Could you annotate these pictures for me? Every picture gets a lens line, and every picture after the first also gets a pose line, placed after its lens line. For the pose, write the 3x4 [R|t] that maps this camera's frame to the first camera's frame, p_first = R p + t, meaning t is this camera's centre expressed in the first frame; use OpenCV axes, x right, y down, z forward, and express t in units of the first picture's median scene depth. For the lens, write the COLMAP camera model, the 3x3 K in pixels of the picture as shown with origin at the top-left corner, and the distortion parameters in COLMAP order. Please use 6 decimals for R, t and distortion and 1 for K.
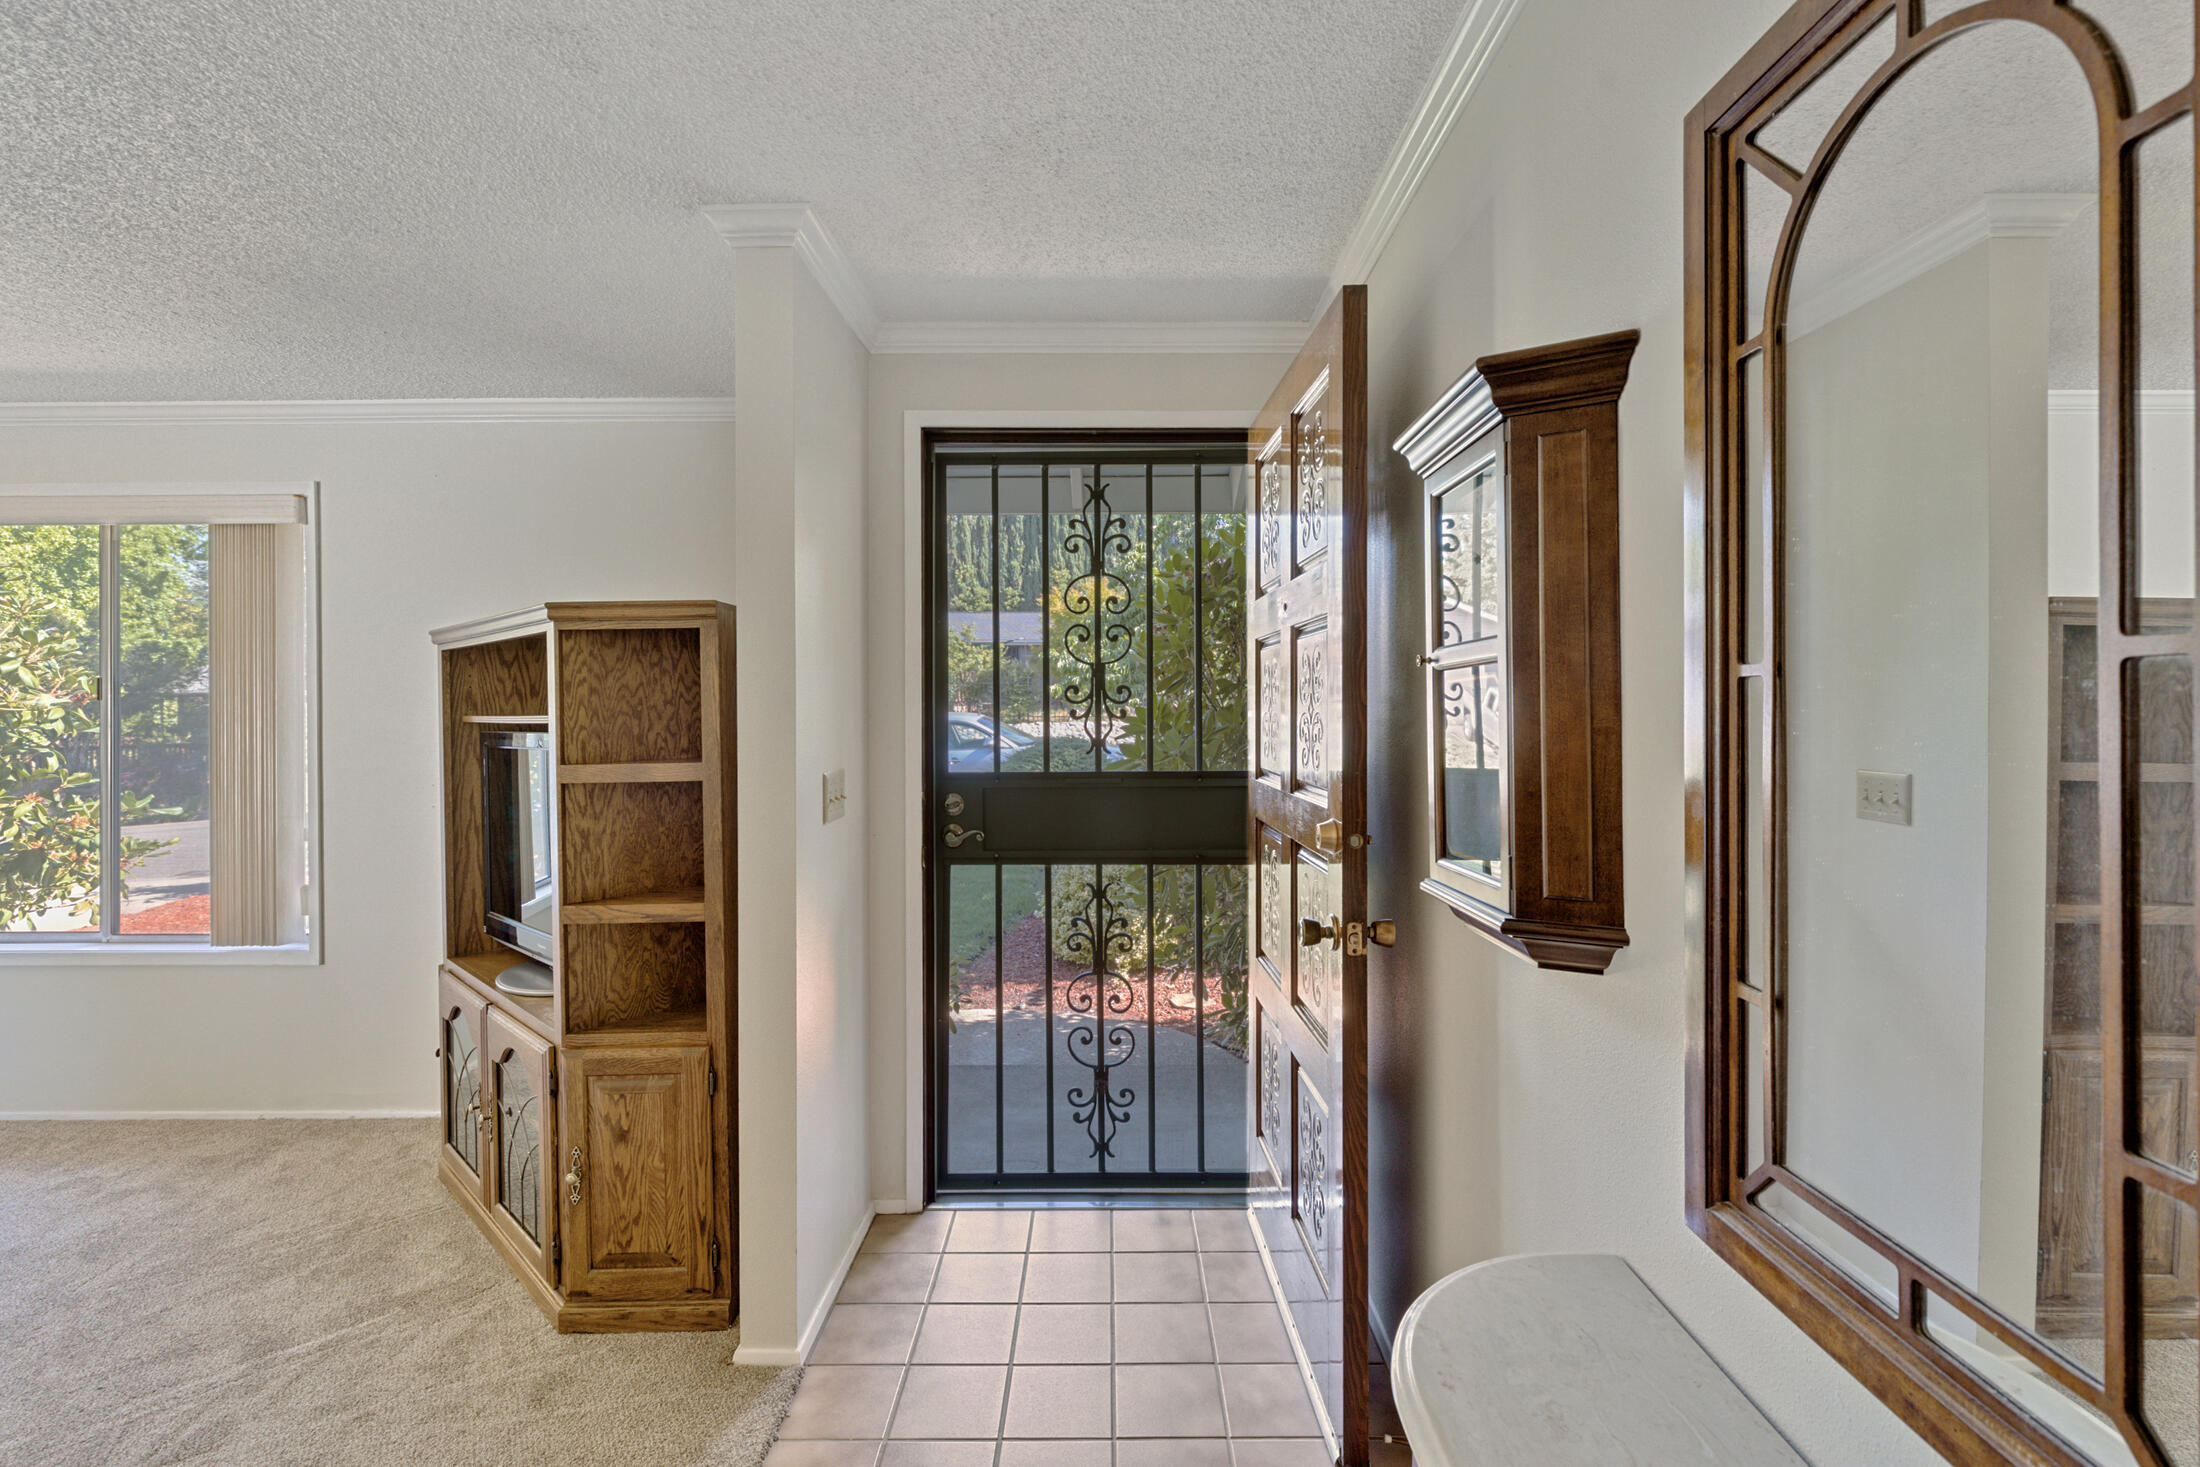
lens RADIAL K [[1006.0, 0, 1101.6], [0, 1006.0, 723.3], [0, 0, 1]] dist [0.011146, -0.001252]
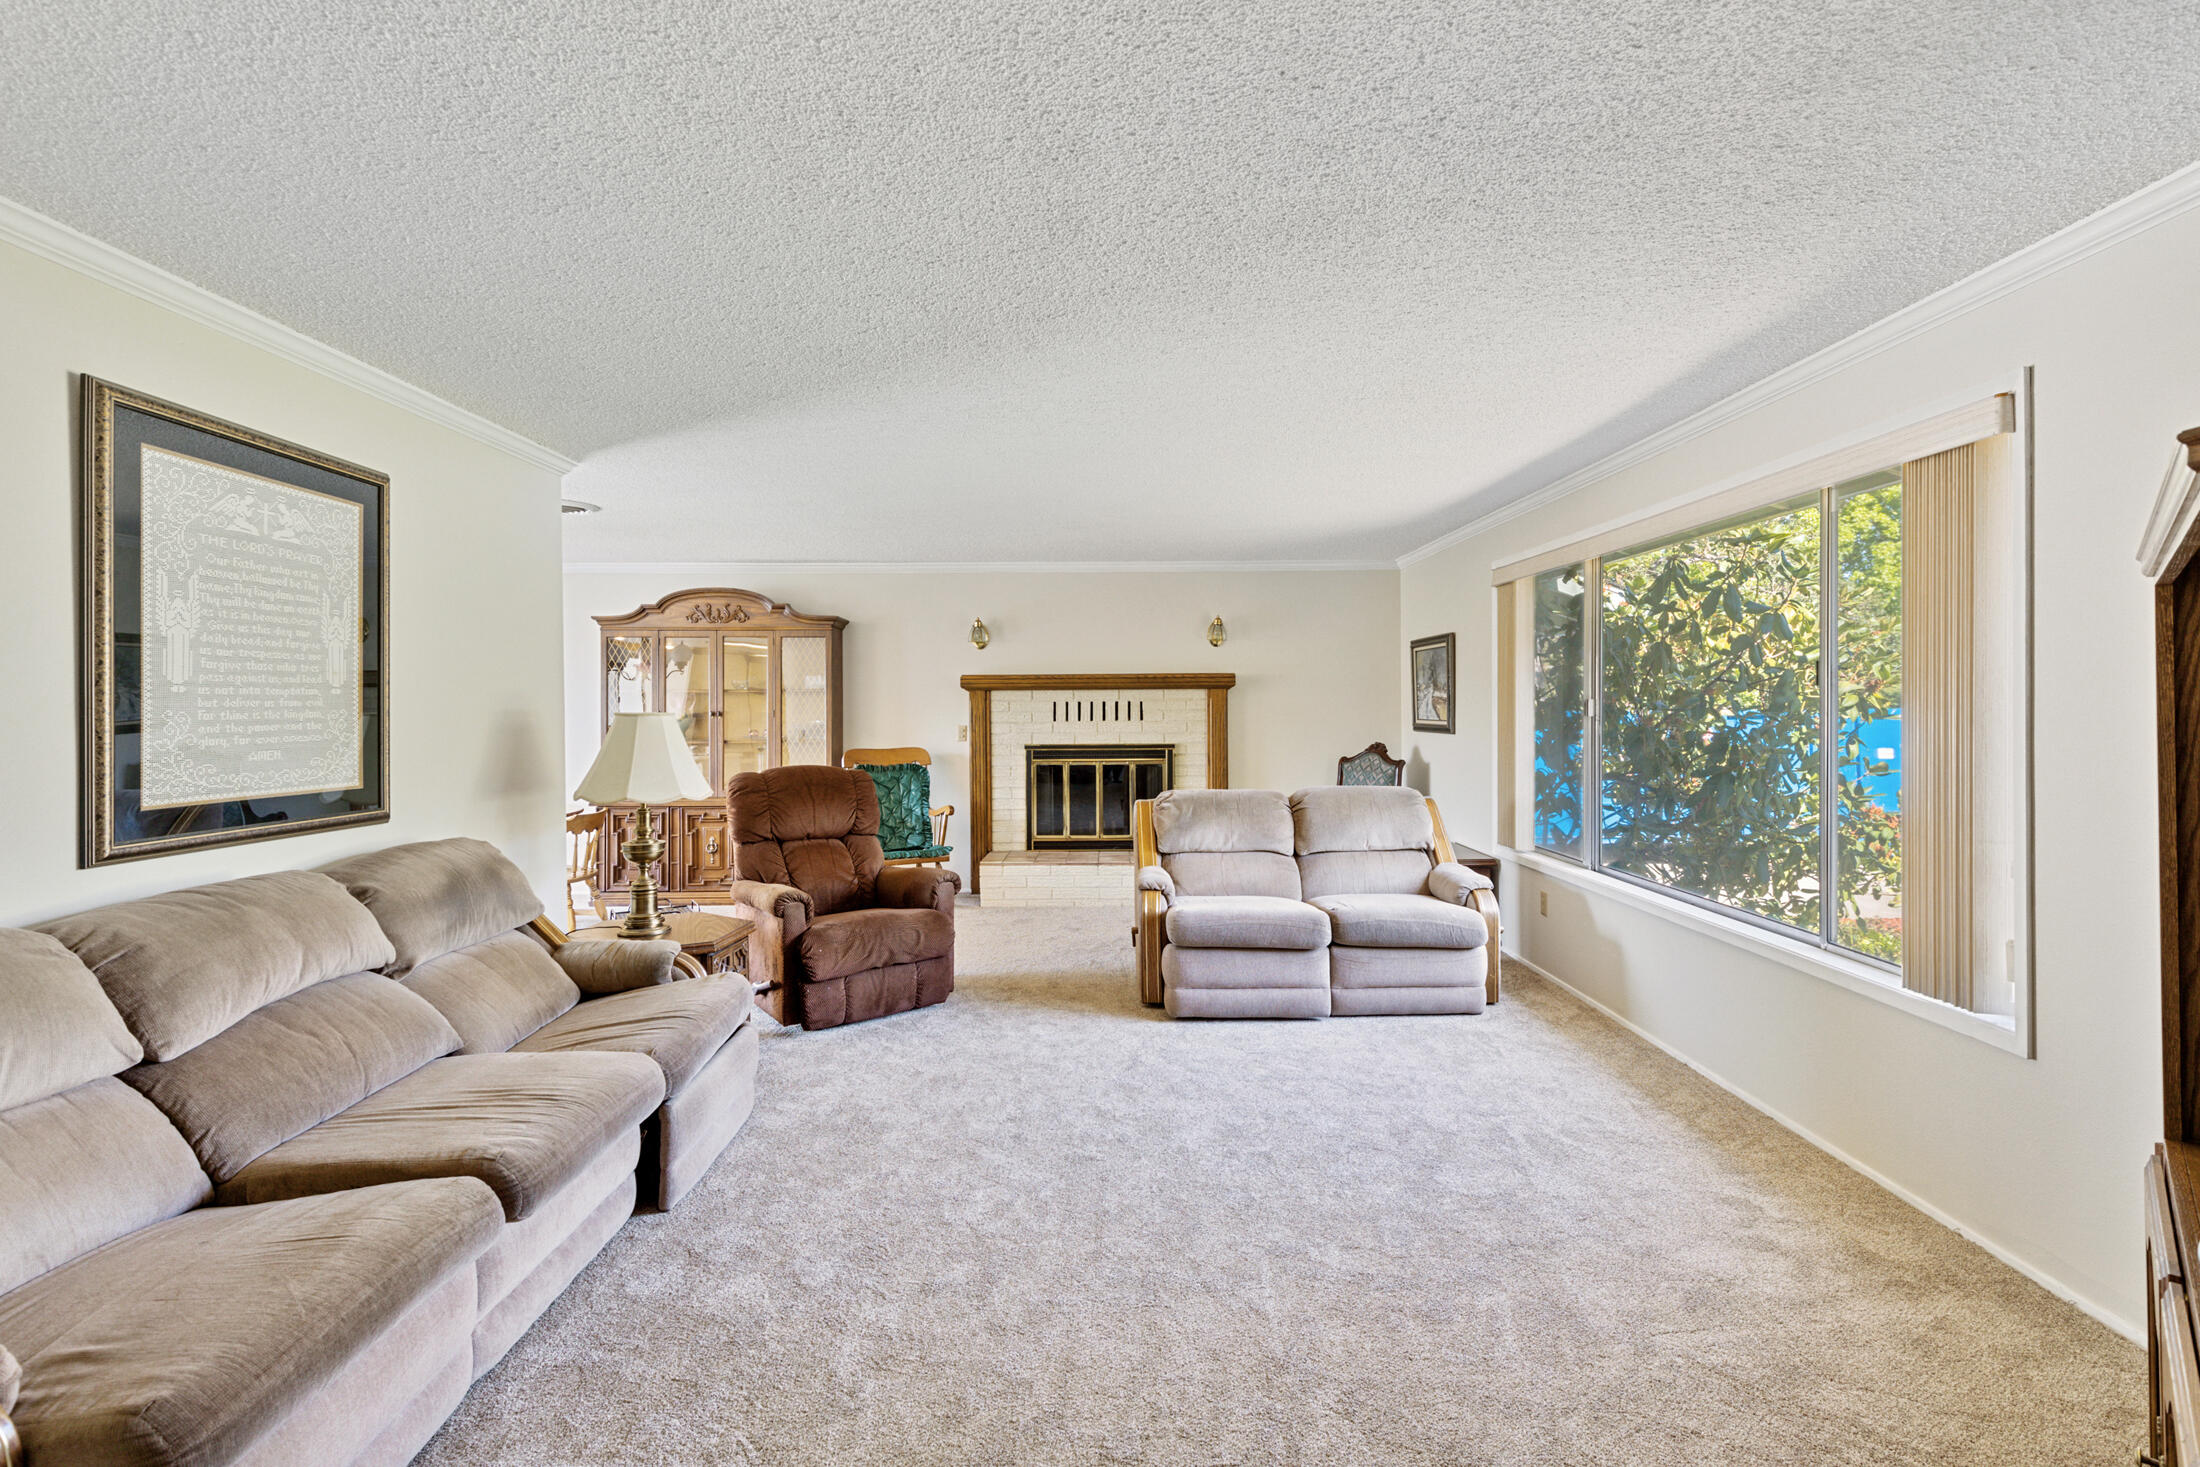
lens RADIAL K [[1006.0, 0, 1104.6], [0, 1006.0, 714.1], [0, 0, 1]] dist [0.011146, -0.001252]
pose [[0.023890, 0.010265, -0.999662, -0.089780], [-0.006660, 0.999927, 0.010108, -0.001793], [0.999692, 0.006416, 0.023957, 0.350121]]
